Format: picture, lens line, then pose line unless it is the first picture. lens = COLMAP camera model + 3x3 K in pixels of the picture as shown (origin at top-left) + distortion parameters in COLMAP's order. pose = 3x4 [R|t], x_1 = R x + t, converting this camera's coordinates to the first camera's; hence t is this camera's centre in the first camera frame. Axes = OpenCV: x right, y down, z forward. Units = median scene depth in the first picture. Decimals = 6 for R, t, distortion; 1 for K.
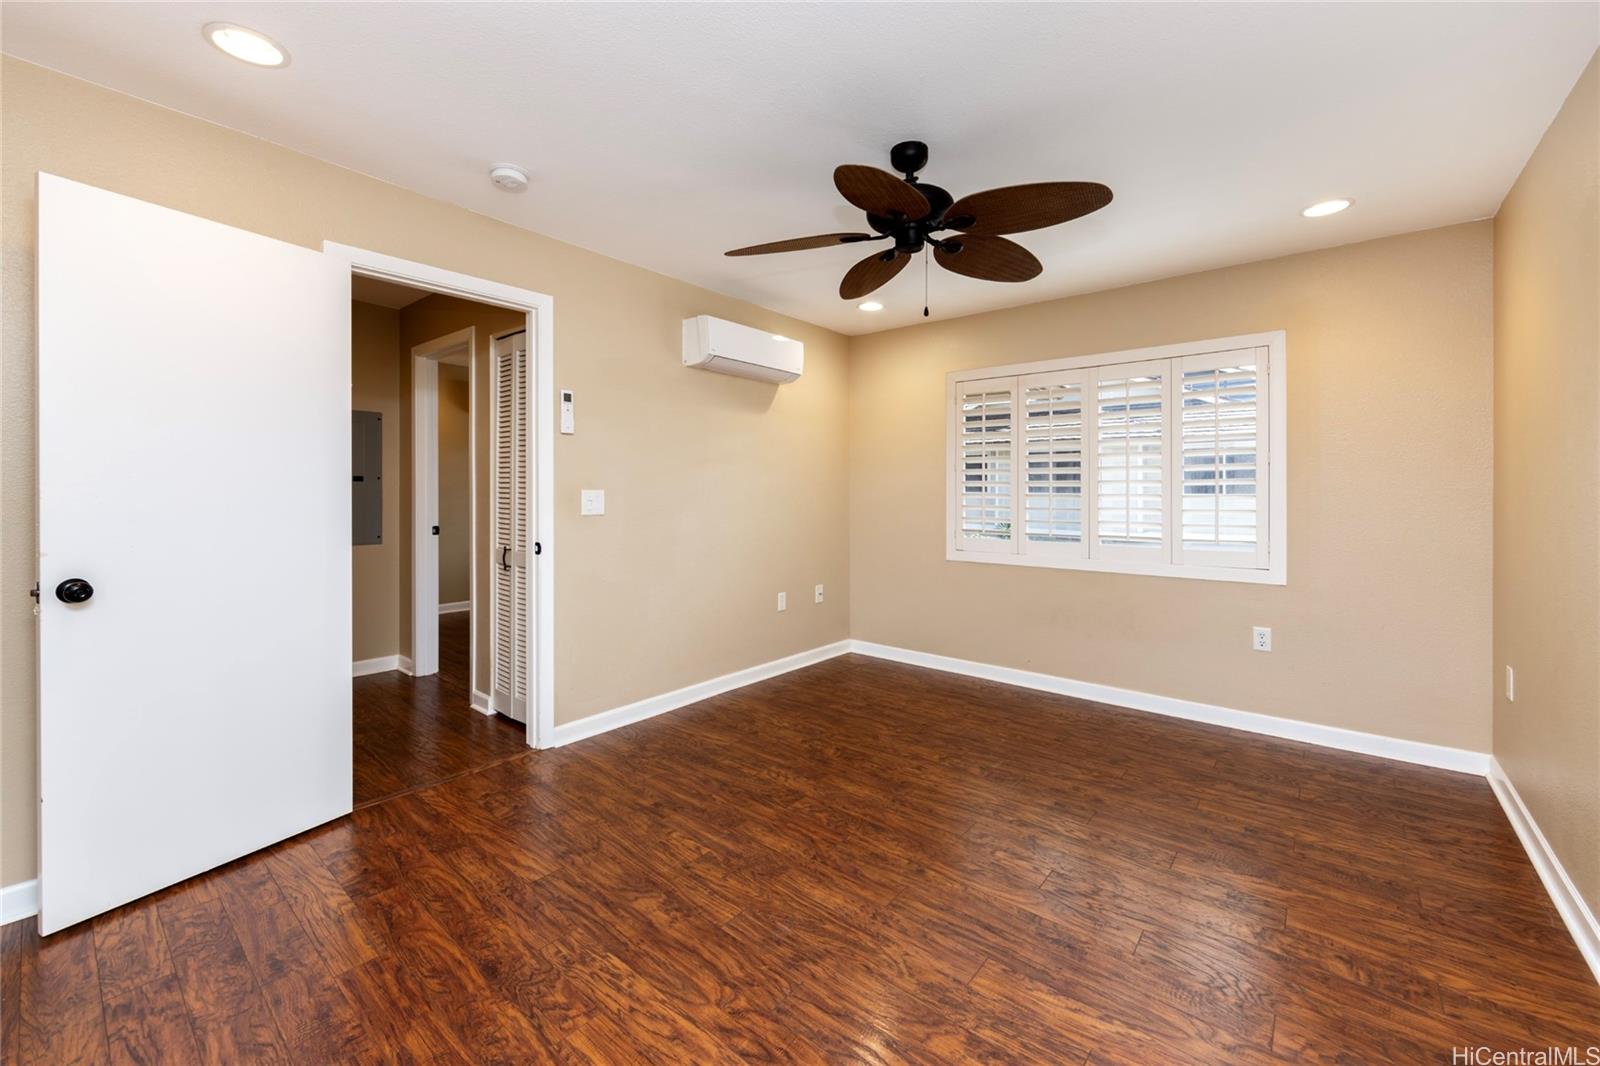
lens RADIAL K [[645.1, 0, 798.8], [0, 645.1, 494.2], [0, 0, 1]] dist [-0.000848, -0.000206]
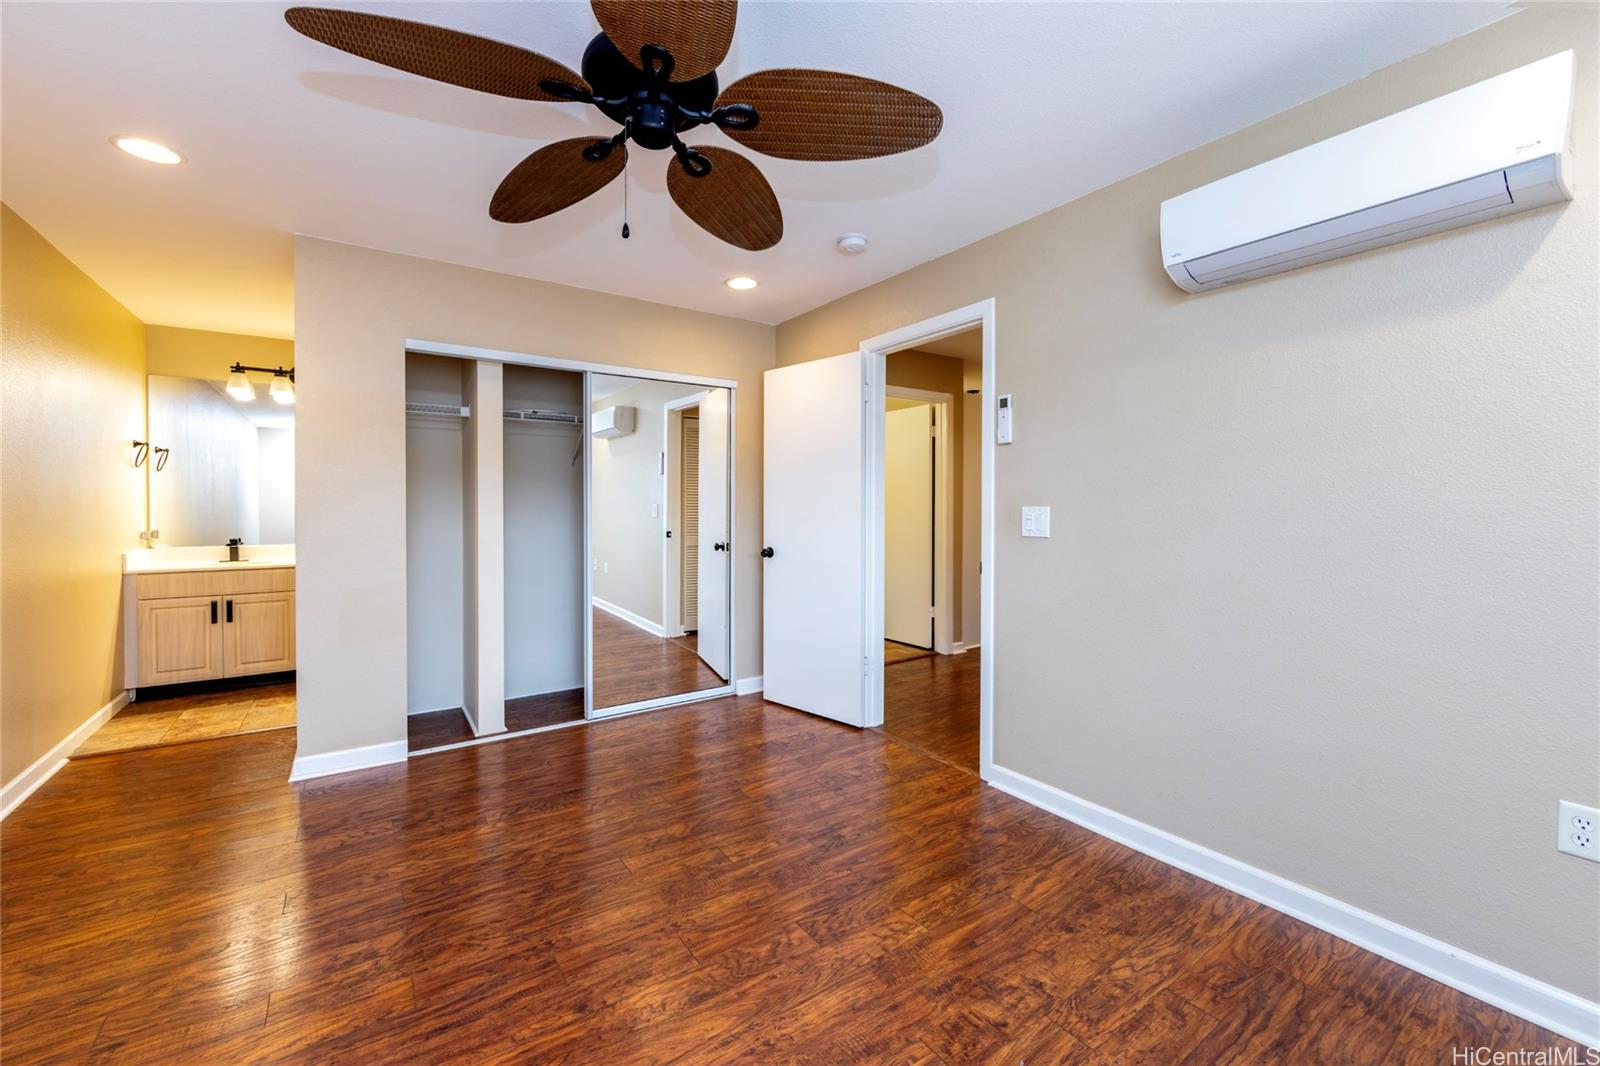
lens RADIAL K [[621.6, 0, 801.7], [0, 621.6, 517.7], [0, 0, 1]] dist [-0.001037, -0.000332]
pose [[-0.252367, 0.009873, -0.967581, 0.771411], [-0.006344, 0.999910, 0.011857, 0.000093], [0.967611, 0.009131, -0.252281, 1.340970]]
